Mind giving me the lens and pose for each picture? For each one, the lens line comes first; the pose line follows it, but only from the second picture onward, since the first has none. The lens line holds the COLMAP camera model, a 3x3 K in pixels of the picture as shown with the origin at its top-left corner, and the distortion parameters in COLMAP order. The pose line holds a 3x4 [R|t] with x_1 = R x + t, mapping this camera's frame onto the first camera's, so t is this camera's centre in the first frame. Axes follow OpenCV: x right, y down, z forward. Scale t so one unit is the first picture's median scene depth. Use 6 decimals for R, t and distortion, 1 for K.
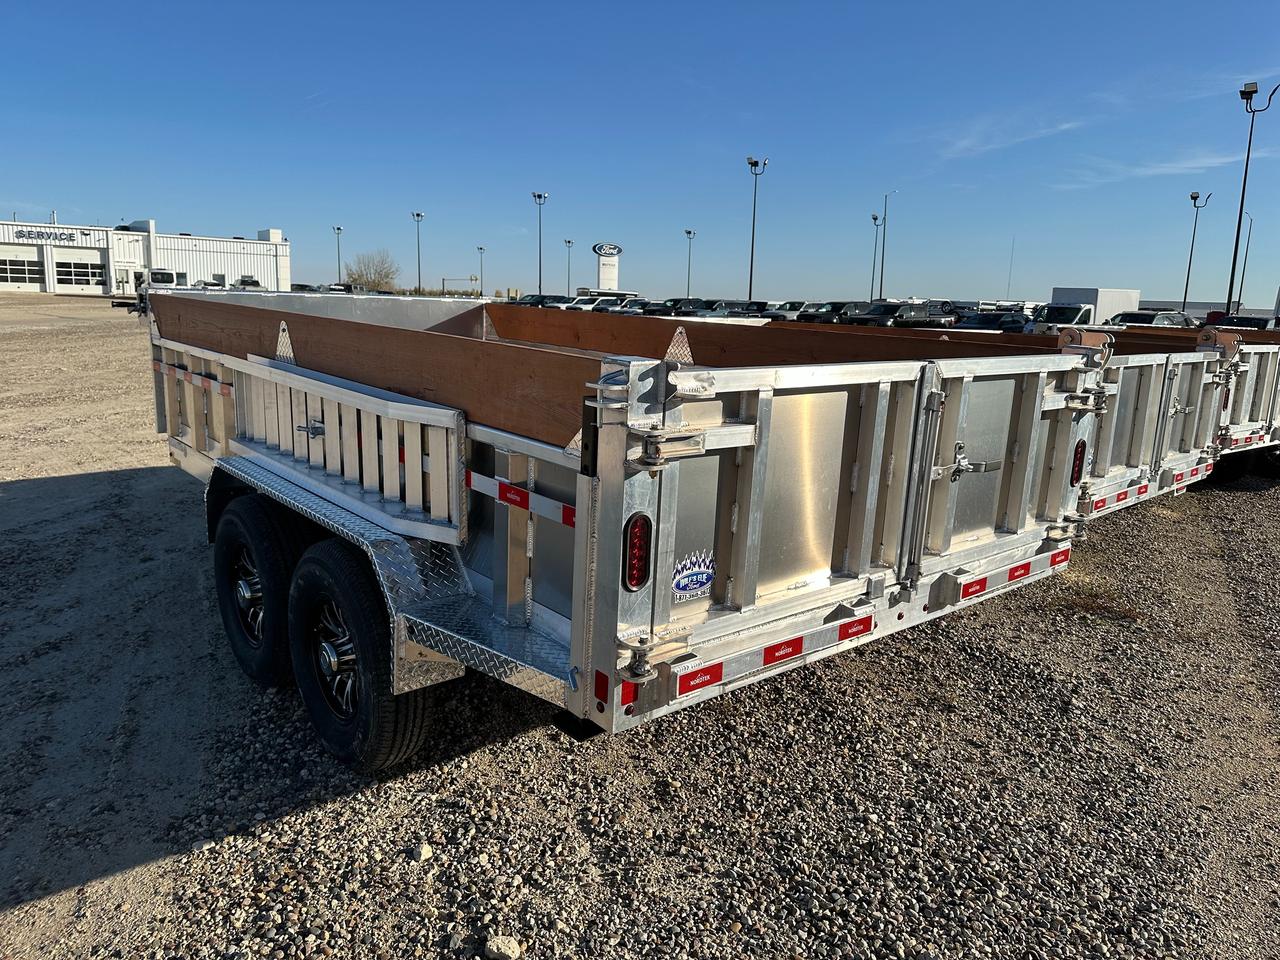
lens RADIAL K [[901.4, 0, 654.5], [0, 901.4, 482.4], [0, 0, 1]] dist [0.048598, -0.057737]
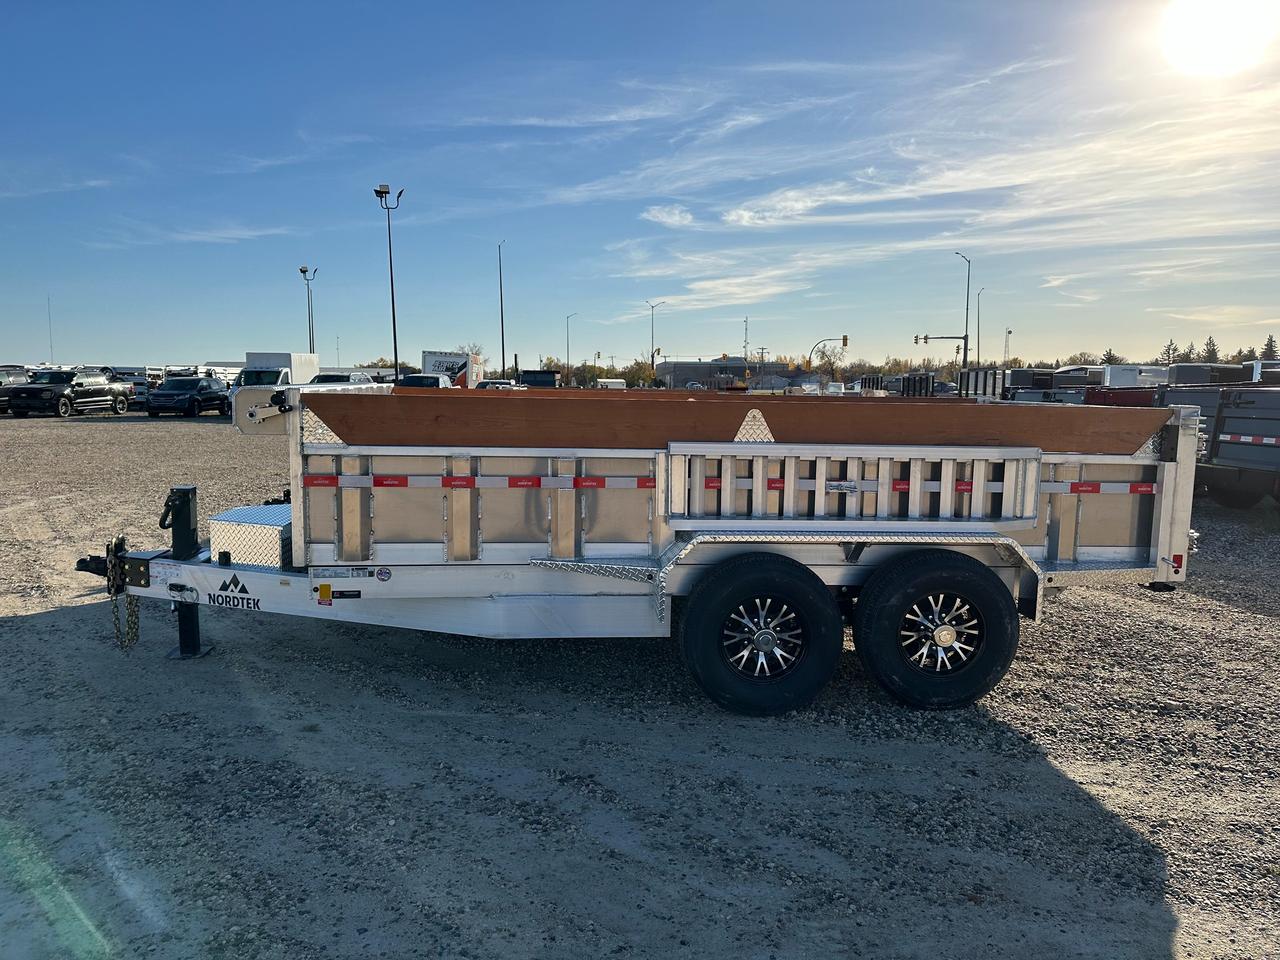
lens RADIAL K [[901.4, 0, 654.5], [0, 901.4, 482.4], [0, 0, 1]] dist [0.048598, -0.057737]
pose [[0.576318, -0.125403, 0.807547, -0.631327], [0.177345, 0.983800, 0.026208, -0.058220], [-0.797751, 0.128110, 0.589221, 0.177272]]
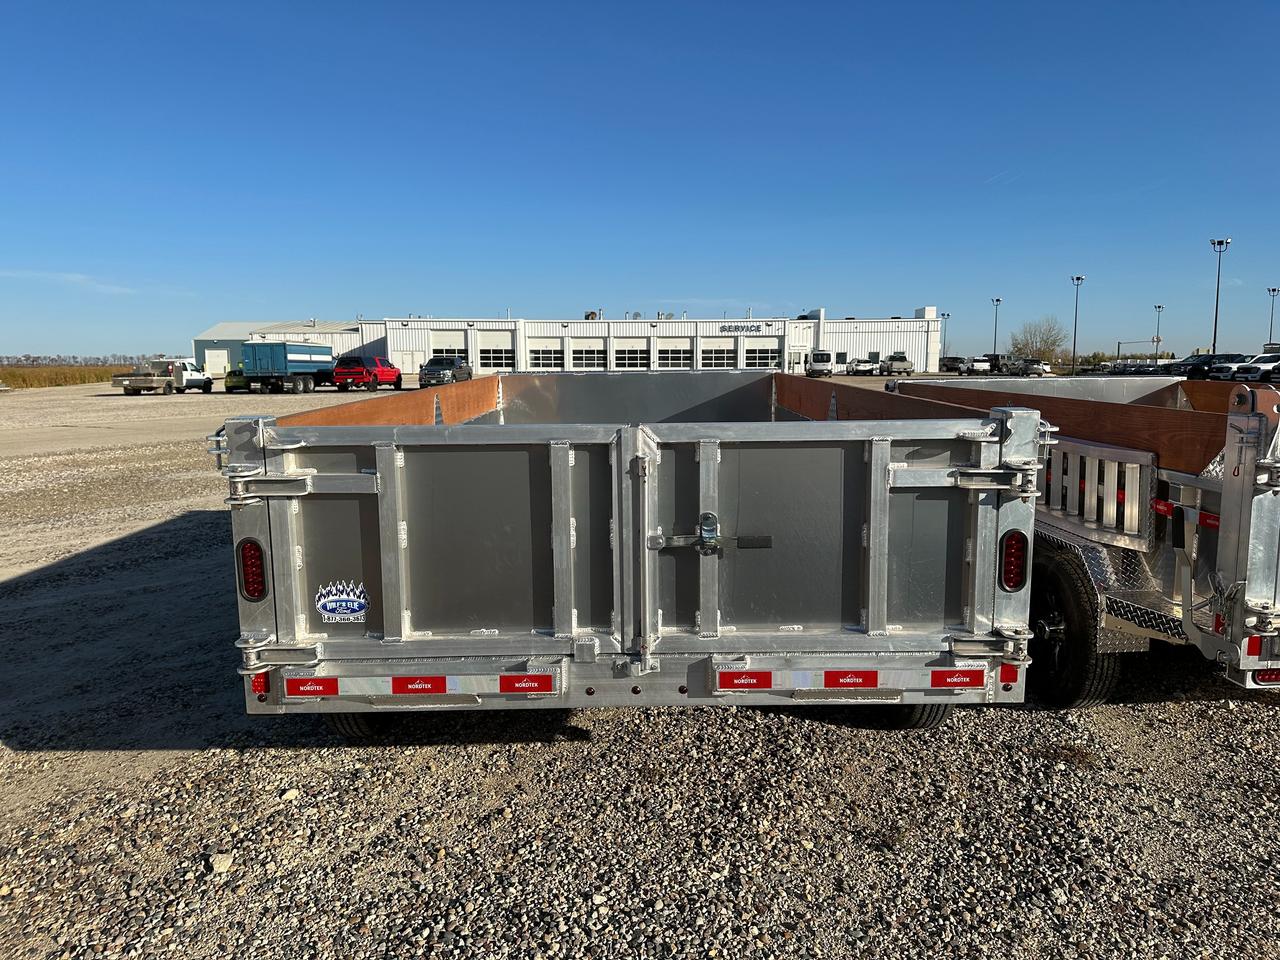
lens RADIAL K [[901.4, 0, 654.5], [0, 901.4, 482.4], [0, 0, 1]] dist [0.048598, -0.057737]
pose [[0.758218, 0.043633, -0.650540, 0.308470], [-0.092876, 0.994811, -0.041525, -0.011434], [0.645352, 0.091905, 0.758336, 0.094728]]
